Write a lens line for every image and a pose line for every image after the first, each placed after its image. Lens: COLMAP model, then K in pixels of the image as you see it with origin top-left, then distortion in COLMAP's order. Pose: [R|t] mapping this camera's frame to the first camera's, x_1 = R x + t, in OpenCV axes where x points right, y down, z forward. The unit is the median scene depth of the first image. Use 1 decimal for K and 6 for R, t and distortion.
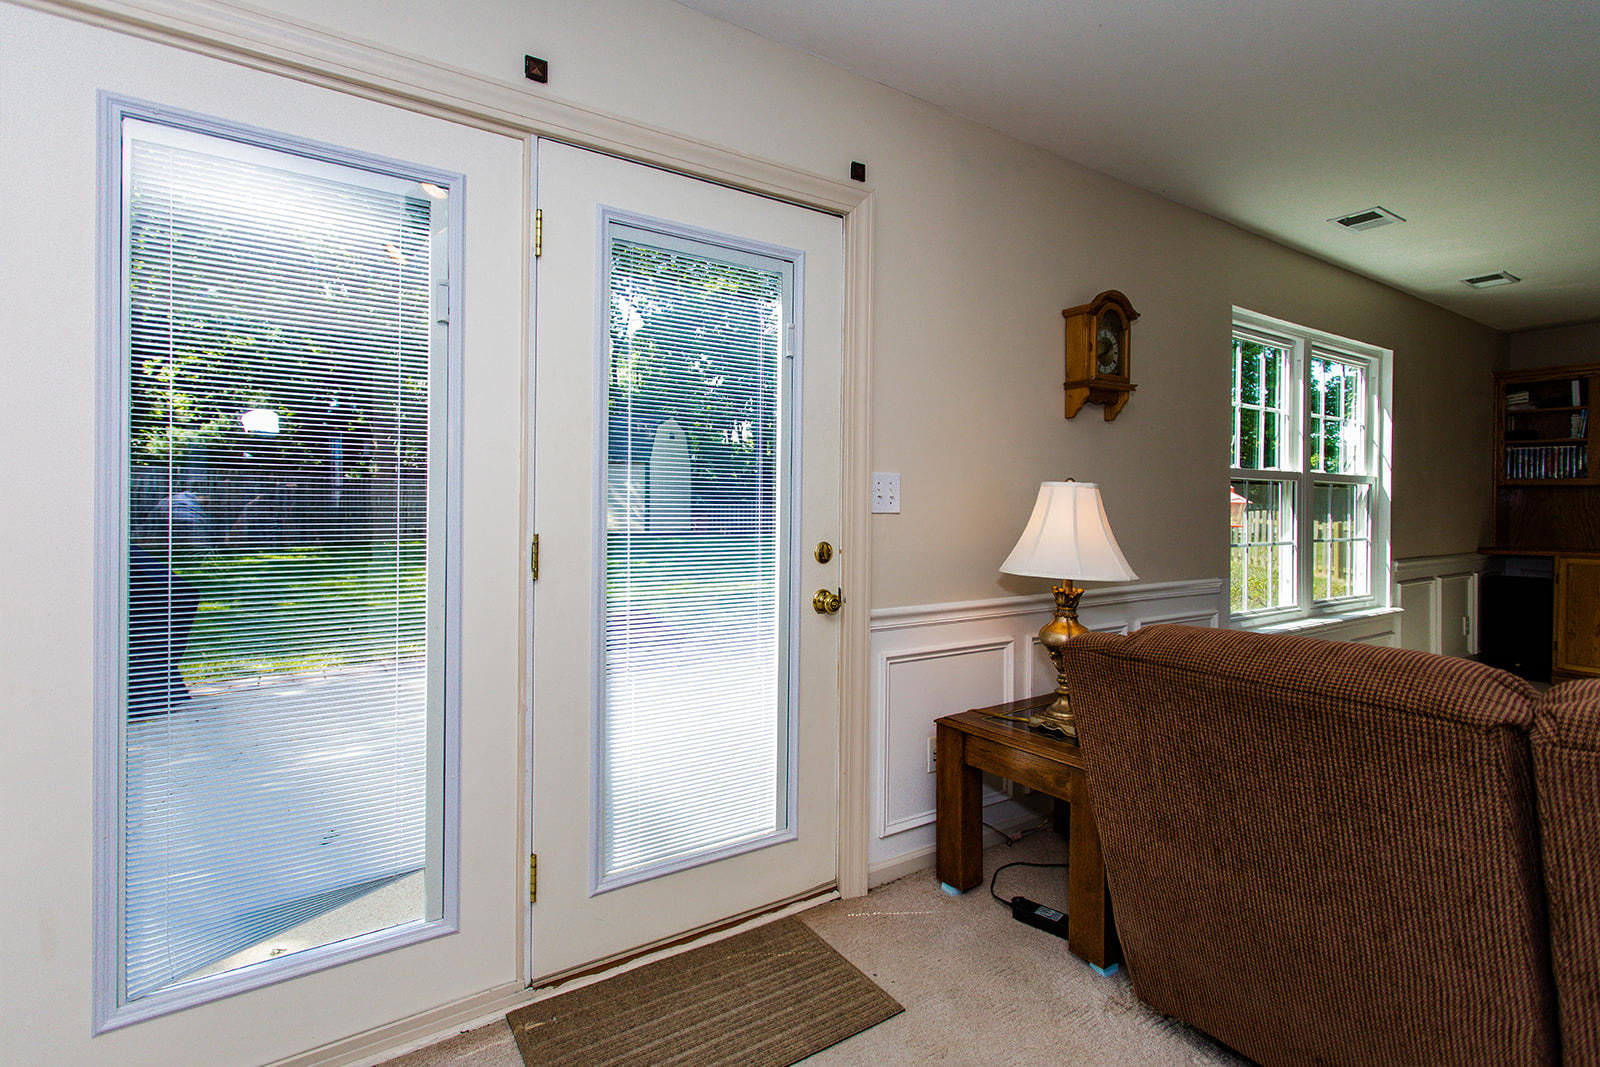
lens RADIAL K [[765.5, 0, 798.6], [0, 765.5, 502.6], [0, 0, 1]] dist [0.002456, -0.000231]
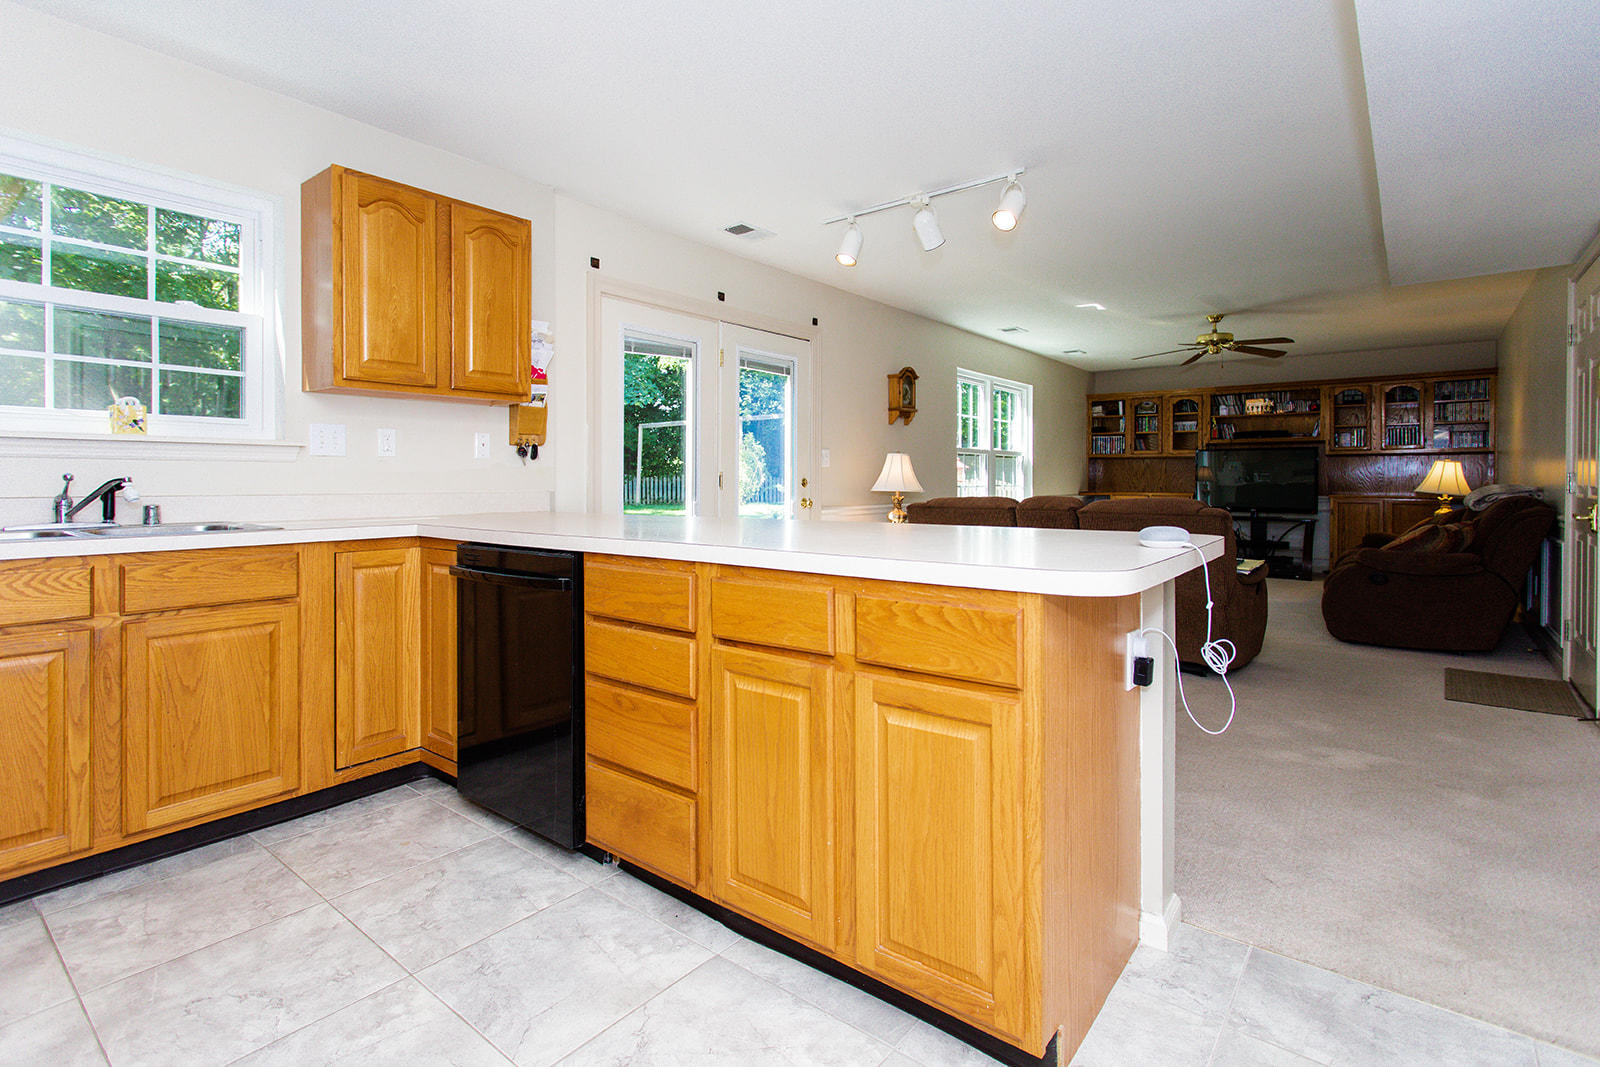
lens RADIAL K [[774.7, 0, 798.1], [0, 774.7, 475.2], [0, 0, 1]] dist [0.000014, -0.000006]
pose [[0.952671, -0.005889, 0.303945, -0.436591], [0.007582, 0.999962, -0.004390, 0.032582], [-0.303908, 0.006487, 0.952679, -0.783222]]
